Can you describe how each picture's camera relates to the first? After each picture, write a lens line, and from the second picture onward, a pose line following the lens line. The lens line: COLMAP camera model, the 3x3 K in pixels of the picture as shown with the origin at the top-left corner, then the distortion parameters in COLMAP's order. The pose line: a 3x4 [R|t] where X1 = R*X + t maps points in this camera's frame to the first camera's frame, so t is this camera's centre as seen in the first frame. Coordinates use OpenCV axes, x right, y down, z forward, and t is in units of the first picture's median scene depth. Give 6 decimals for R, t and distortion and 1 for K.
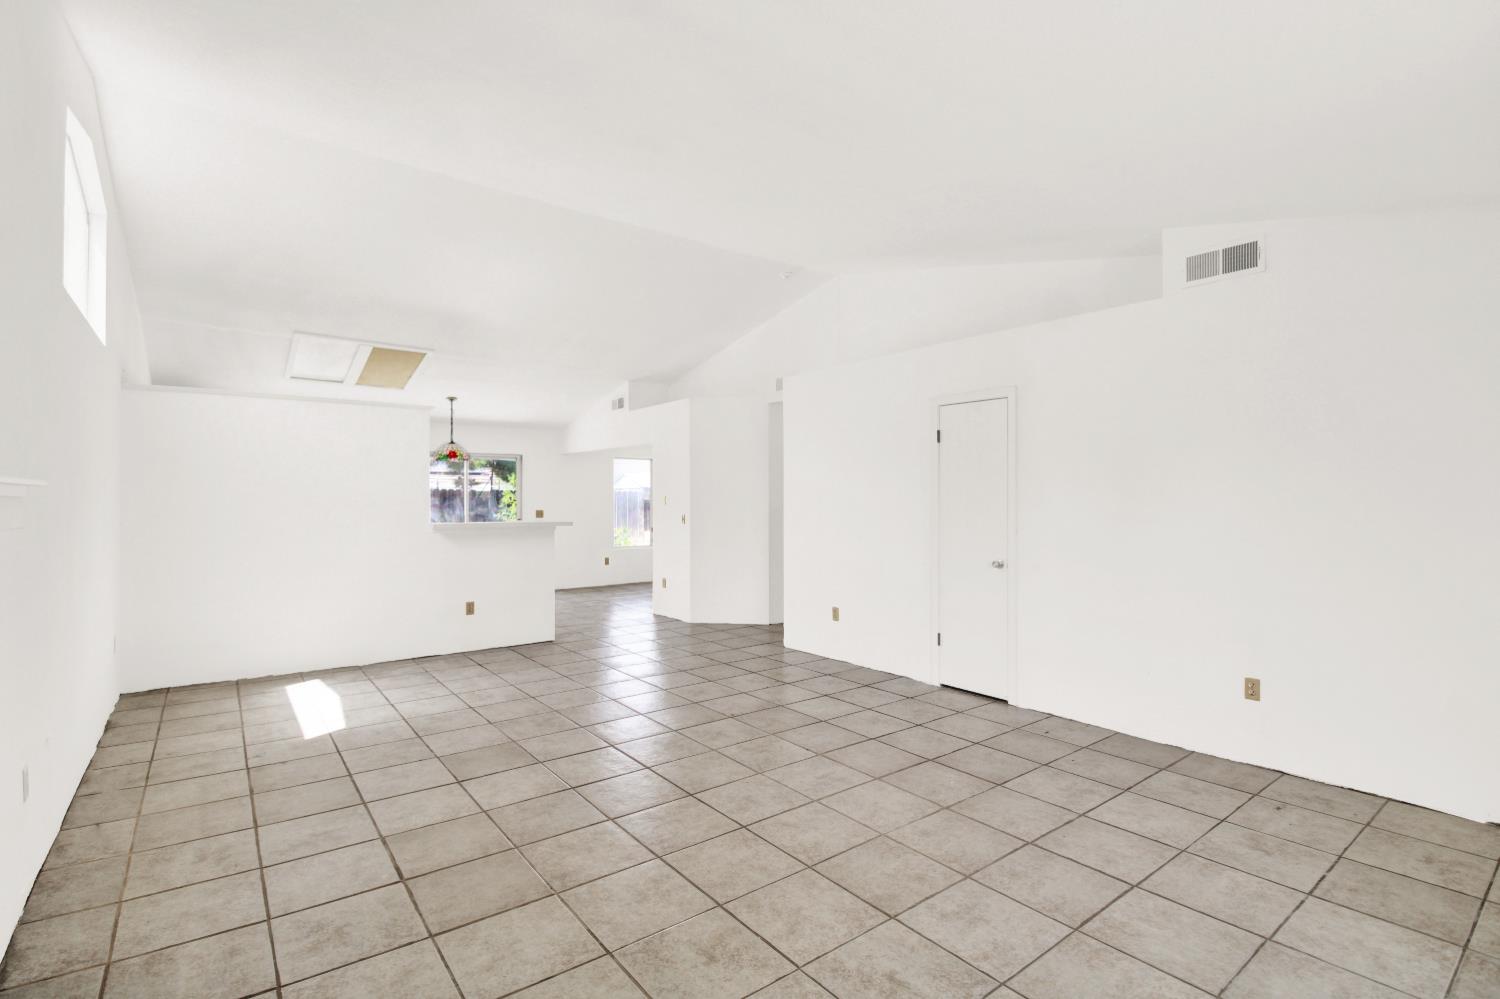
lens RADIAL K [[705.1, 0, 745.9], [0, 705.1, 497.7], [0, 0, 1]] dist [-0.000146, -0.012464]
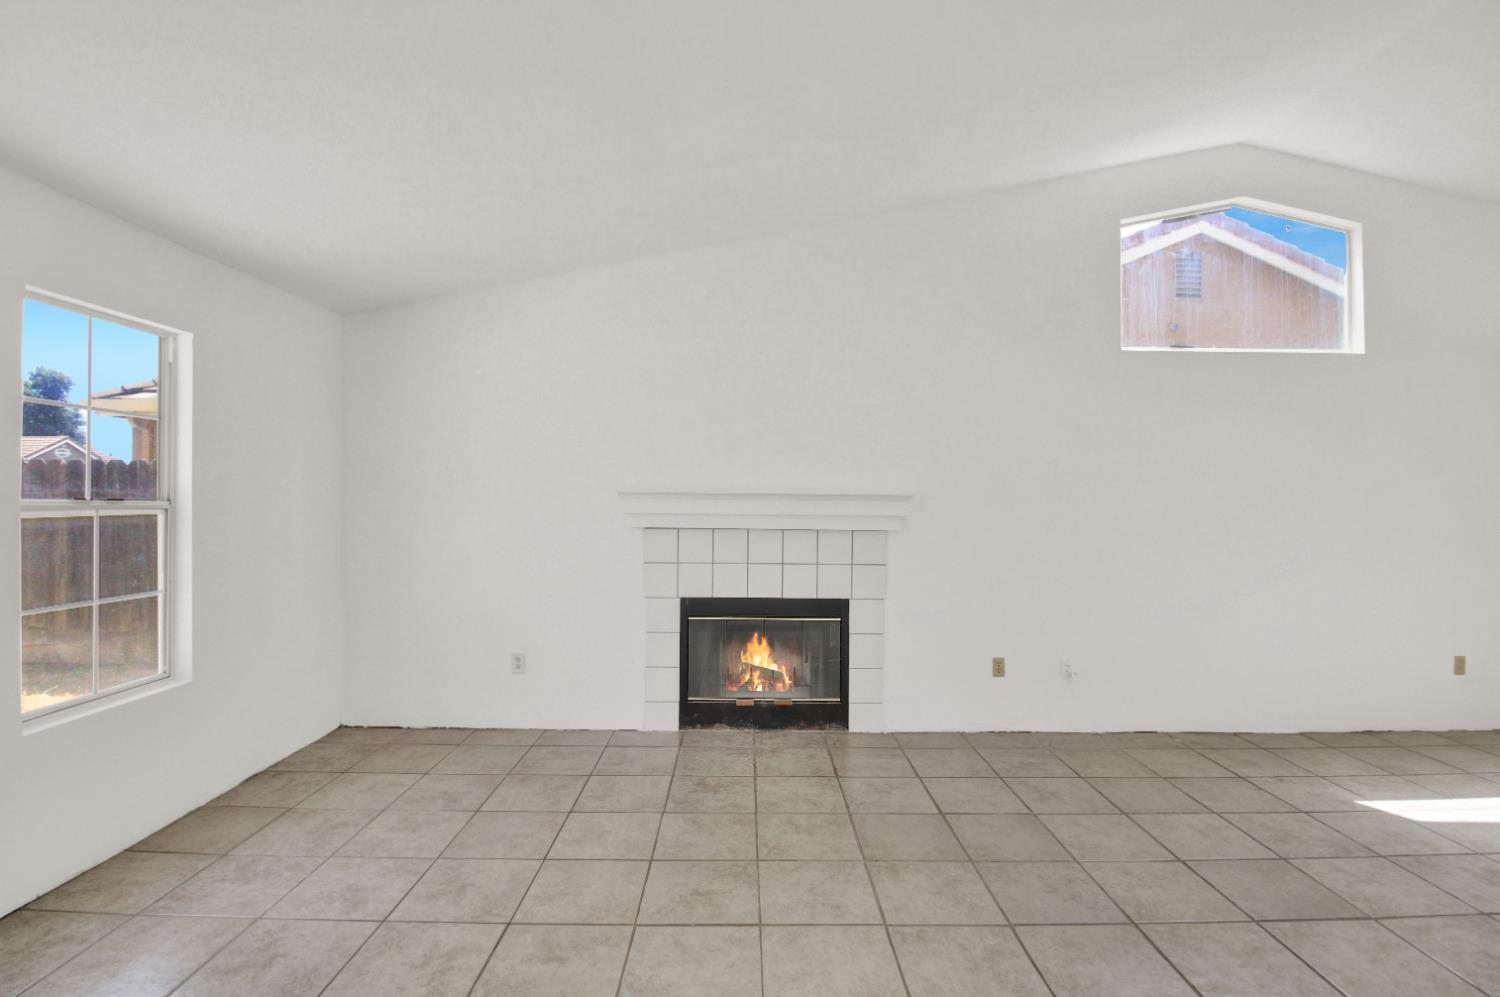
lens RADIAL K [[705.1, 0, 758.2], [0, 705.1, 499.7], [0, 0, 1]] dist [-0.000146, -0.012464]
pose [[-0.591566, -0.005285, -0.806239, 0.398640], [-0.004394, 0.999985, -0.003330, 0.001189], [0.806245, 0.001573, -0.591580, 0.841362]]
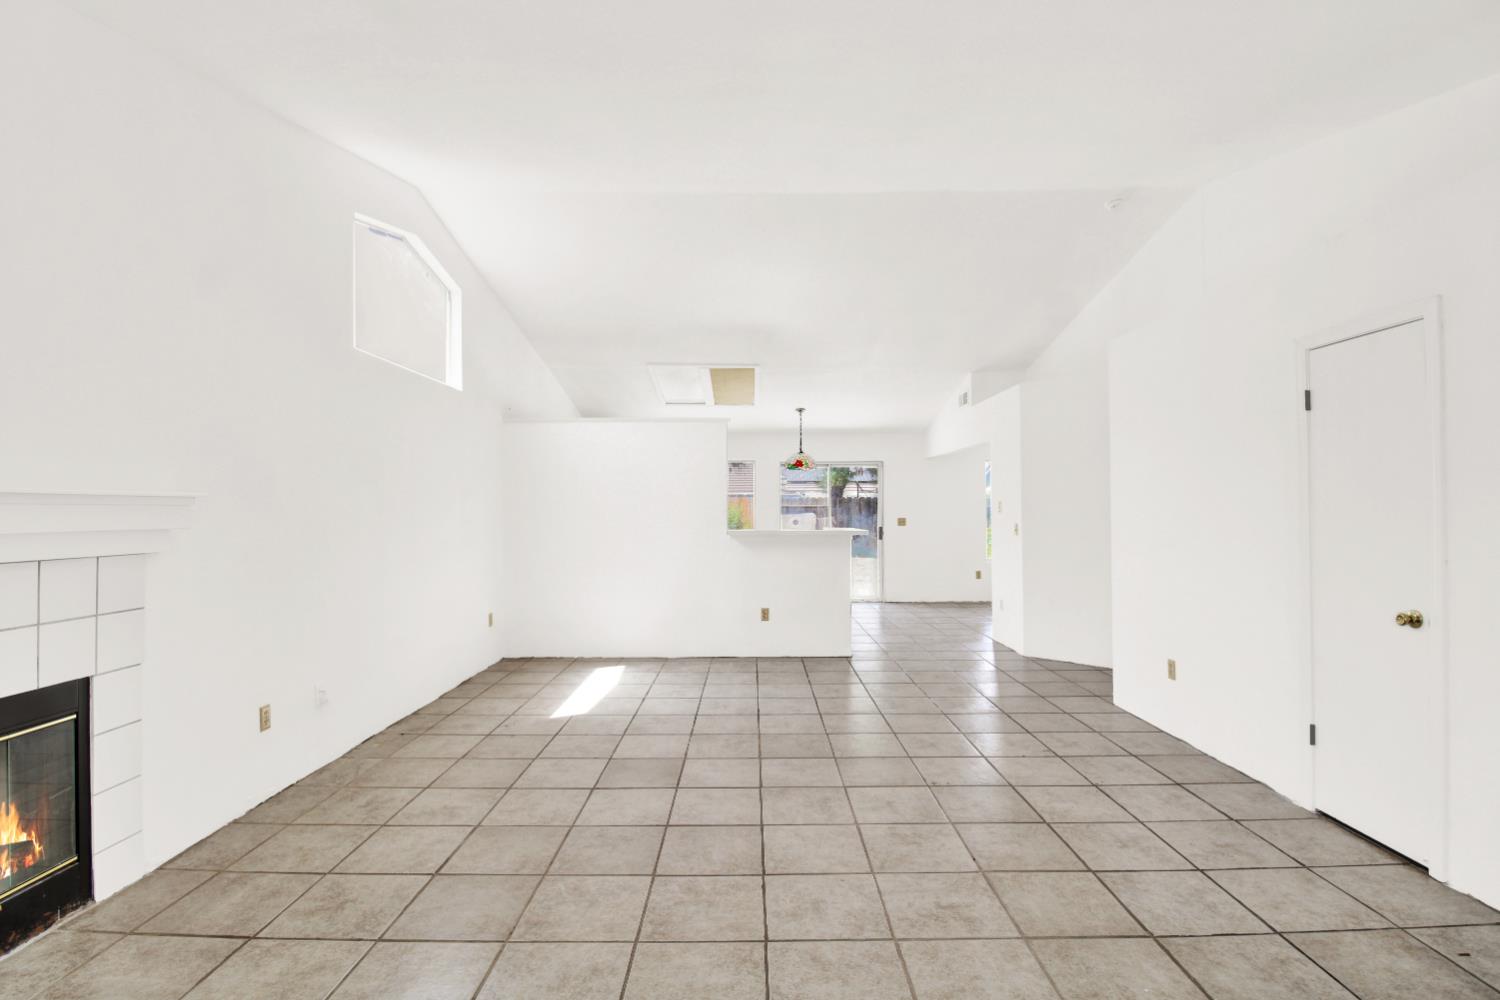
lens RADIAL K [[705.1, 0, 746.4], [0, 705.1, 497.7], [0, 0, 1]] dist [-0.000146, -0.012464]
pose [[0.793369, -0.011805, -0.608627, 0.295784], [0.005399, 0.999909, -0.012357, 0.002200], [0.608717, 0.006518, 0.793361, 0.259151]]
